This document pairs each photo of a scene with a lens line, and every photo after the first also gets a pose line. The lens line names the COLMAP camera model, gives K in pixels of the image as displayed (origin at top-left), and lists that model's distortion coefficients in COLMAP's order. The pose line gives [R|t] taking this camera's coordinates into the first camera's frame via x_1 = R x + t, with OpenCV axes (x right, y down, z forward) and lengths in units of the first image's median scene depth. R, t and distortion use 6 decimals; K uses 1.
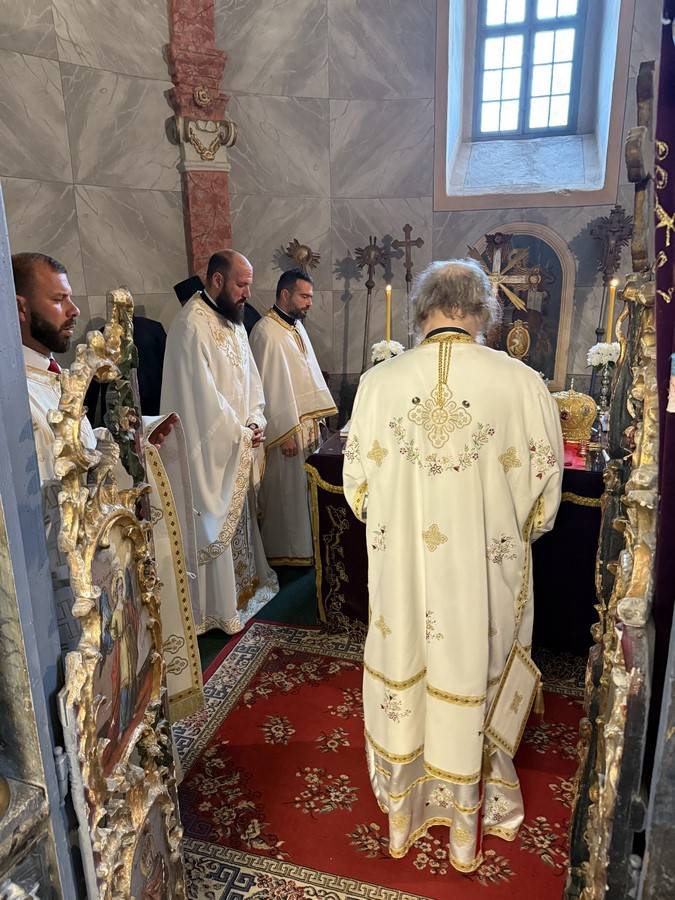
lens RADIAL K [[637.4, 0, 346.5], [0, 637.4, 453.6], [0, 0, 1]] dist [0.015778, -0.013846]
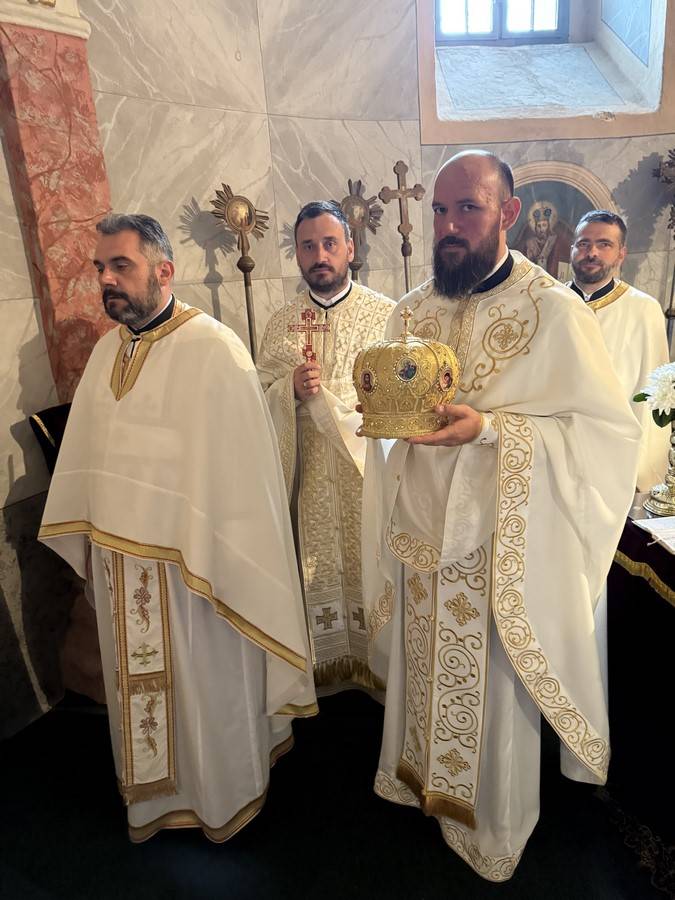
lens RADIAL K [[637.4, 0, 344.4], [0, 637.4, 453.1], [0, 0, 1]] dist [0.015778, -0.013846]
pose [[0.916594, -0.153209, 0.369299, -0.220088], [0.150402, 0.987948, 0.036571, -0.115157], [-0.370451, 0.022022, 0.928591, 0.460600]]
